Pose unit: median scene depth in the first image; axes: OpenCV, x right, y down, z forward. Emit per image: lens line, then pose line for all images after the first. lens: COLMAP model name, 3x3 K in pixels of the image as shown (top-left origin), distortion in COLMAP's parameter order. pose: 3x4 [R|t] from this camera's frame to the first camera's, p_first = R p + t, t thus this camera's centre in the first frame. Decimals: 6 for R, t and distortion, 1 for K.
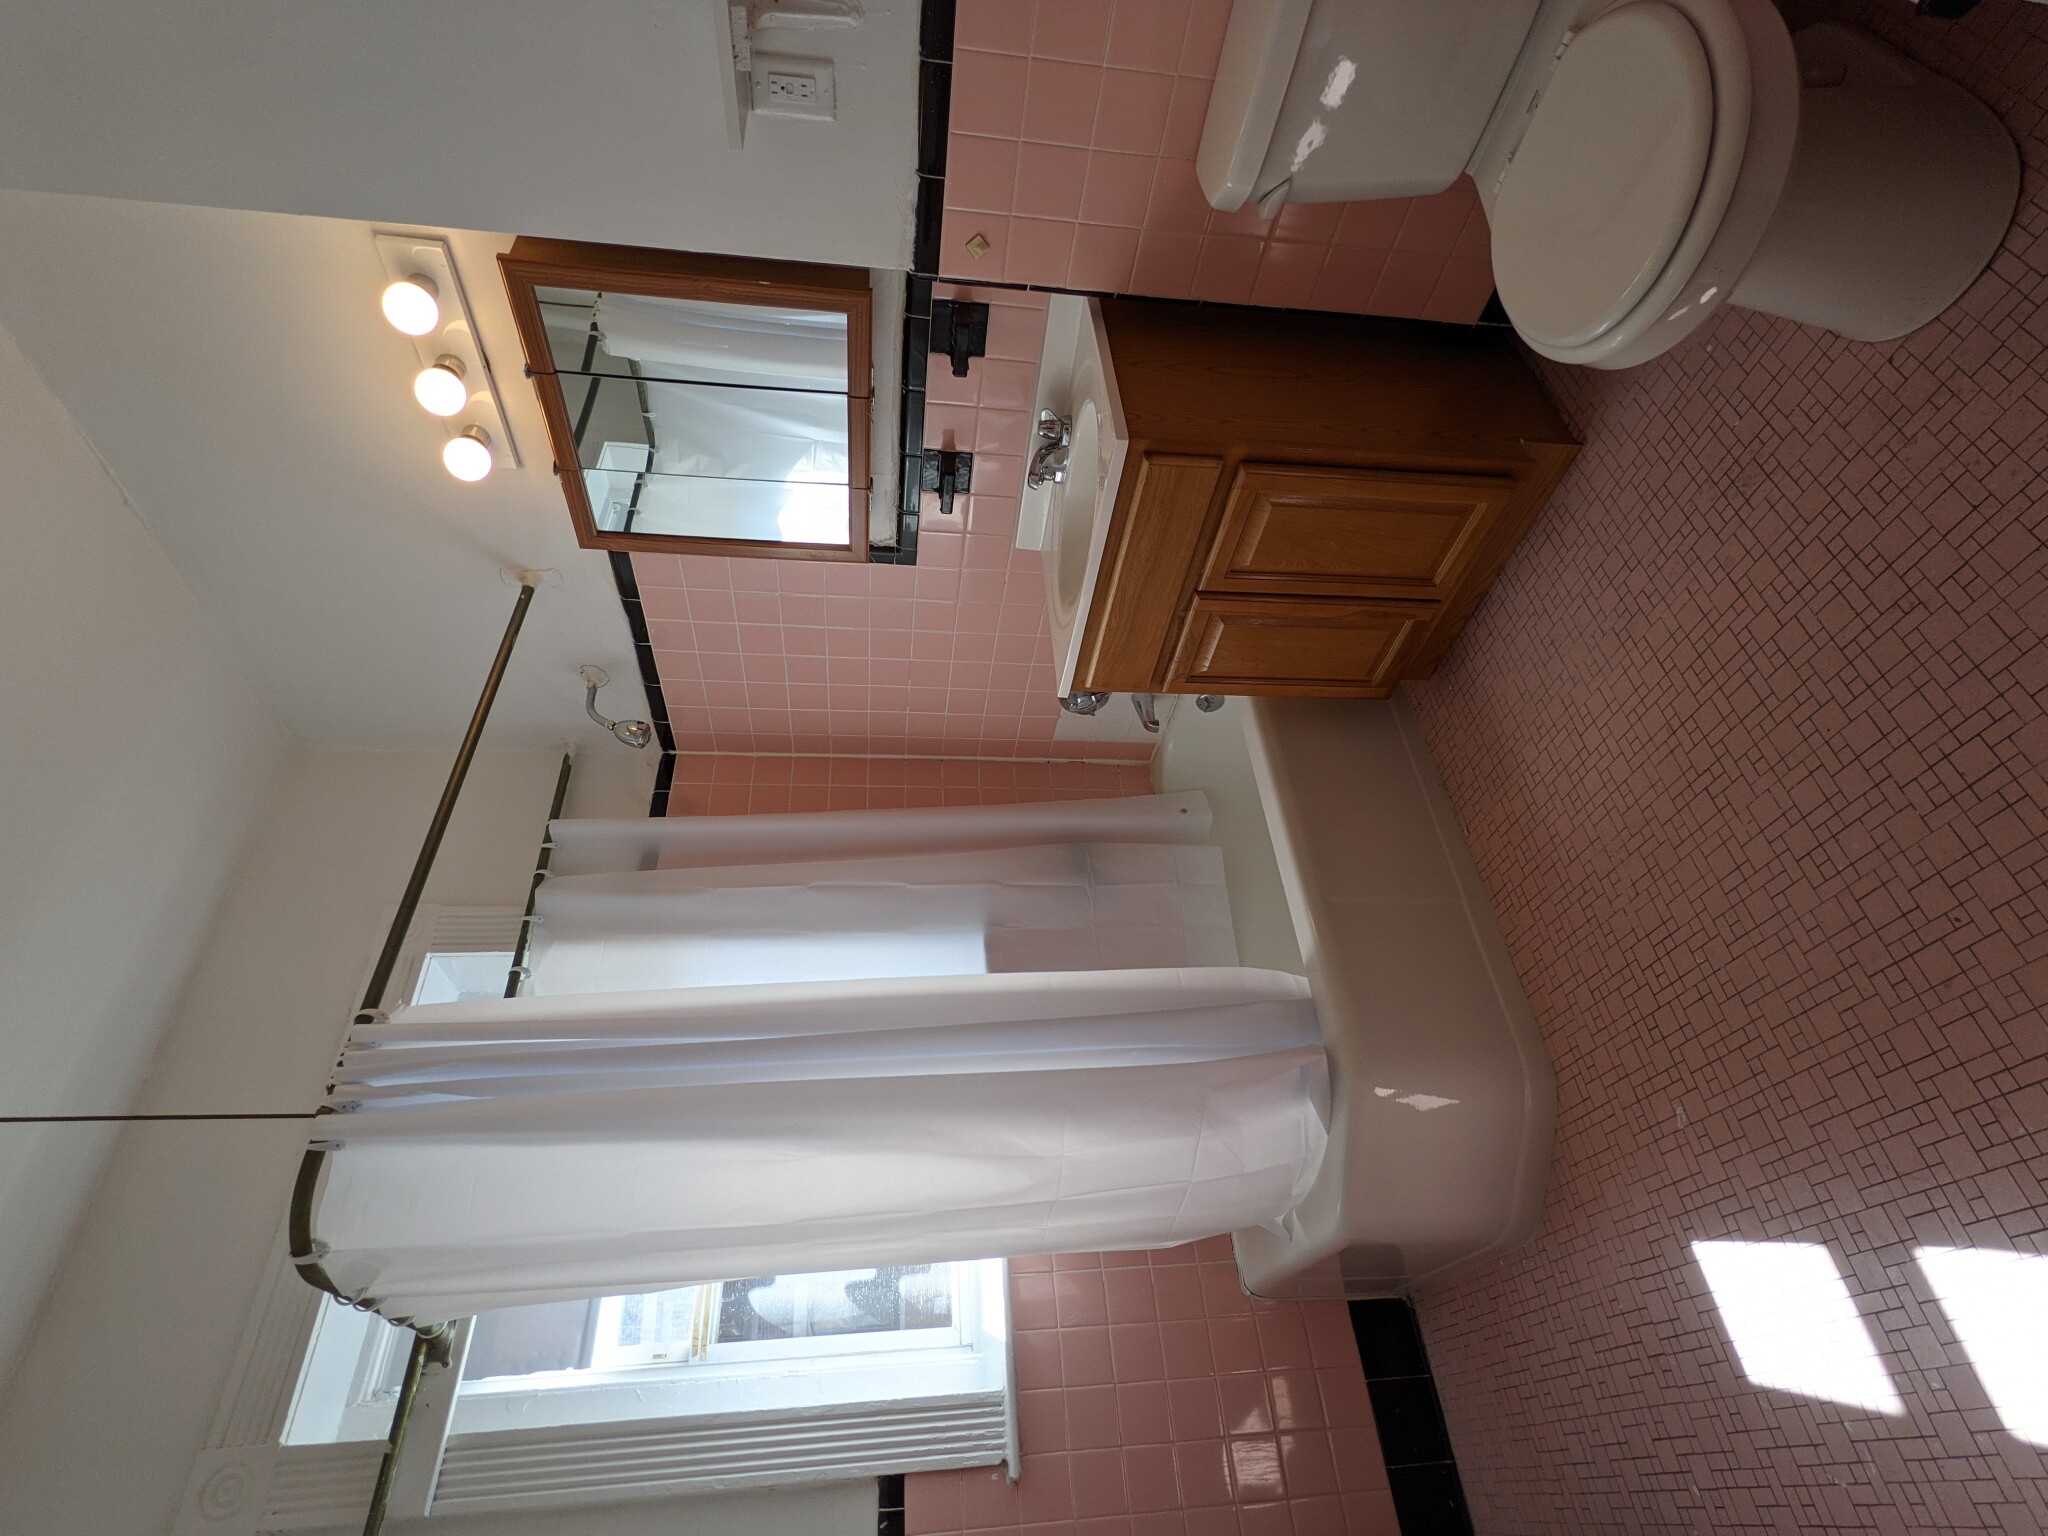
lens RADIAL K [[989.3, 0, 1027.4], [0, 989.3, 778.0], [0, 0, 1]] dist [0.002904, 0.000326]
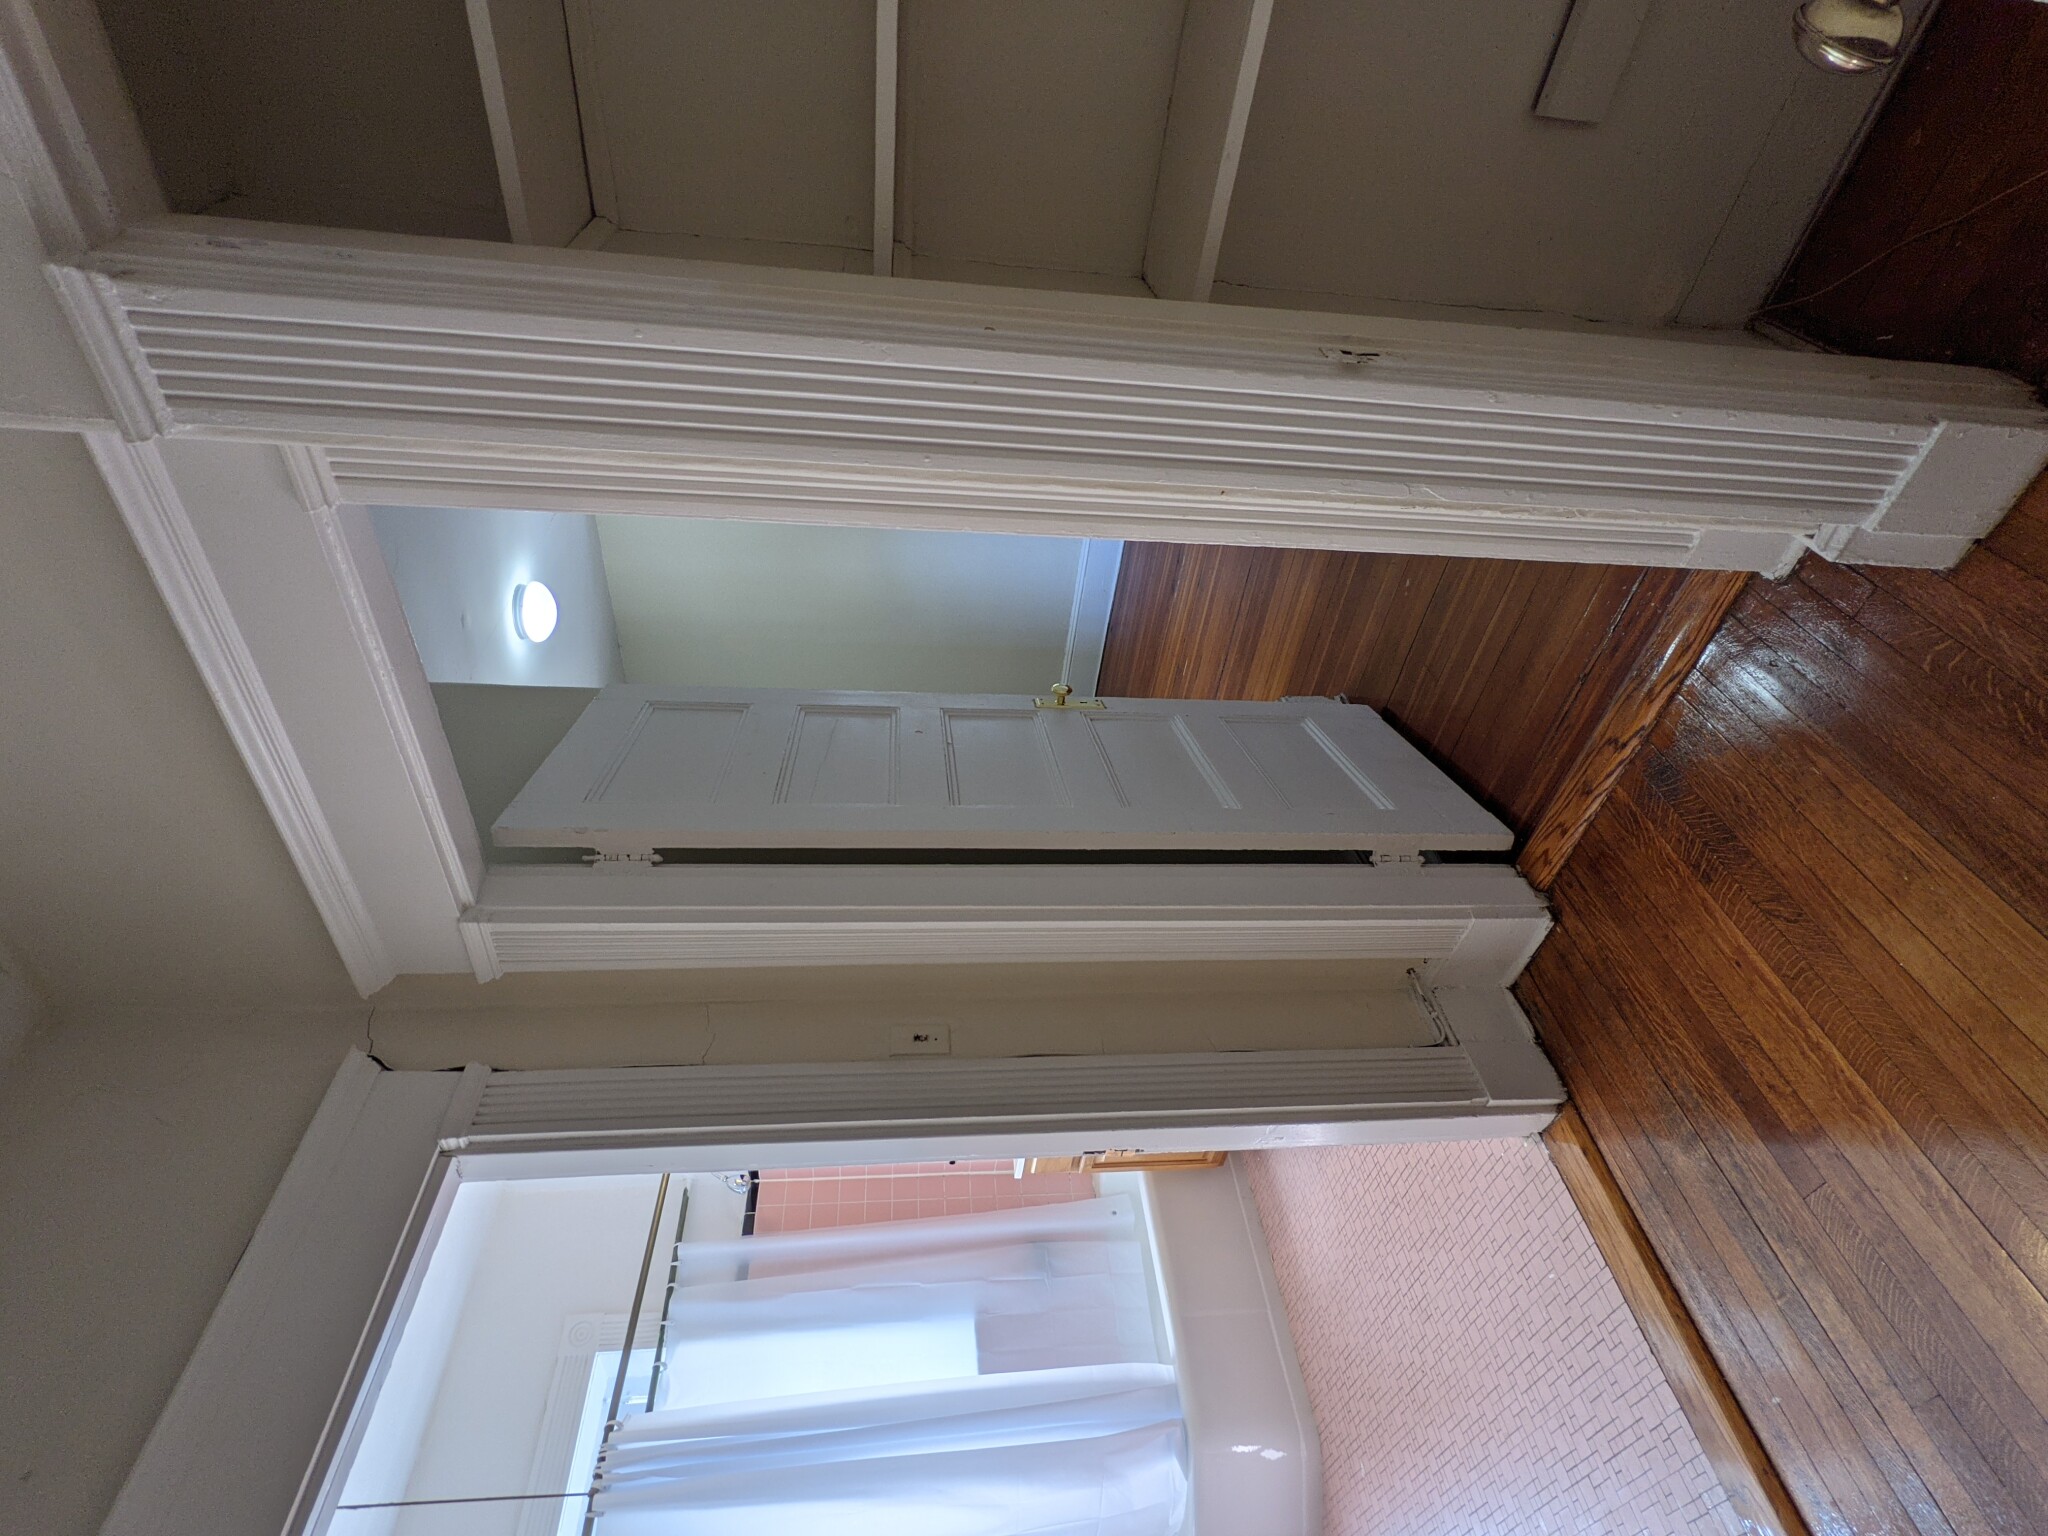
lens RADIAL K [[989.3, 0, 1027.4], [0, 989.3, 778.0], [0, 0, 1]] dist [0.002904, 0.000326]
pose [[0.999486, -0.030600, 0.009563, 0.061798], [0.031989, 0.971740, -0.233875, -0.376011], [-0.002137, 0.234061, 0.972220, -0.825018]]
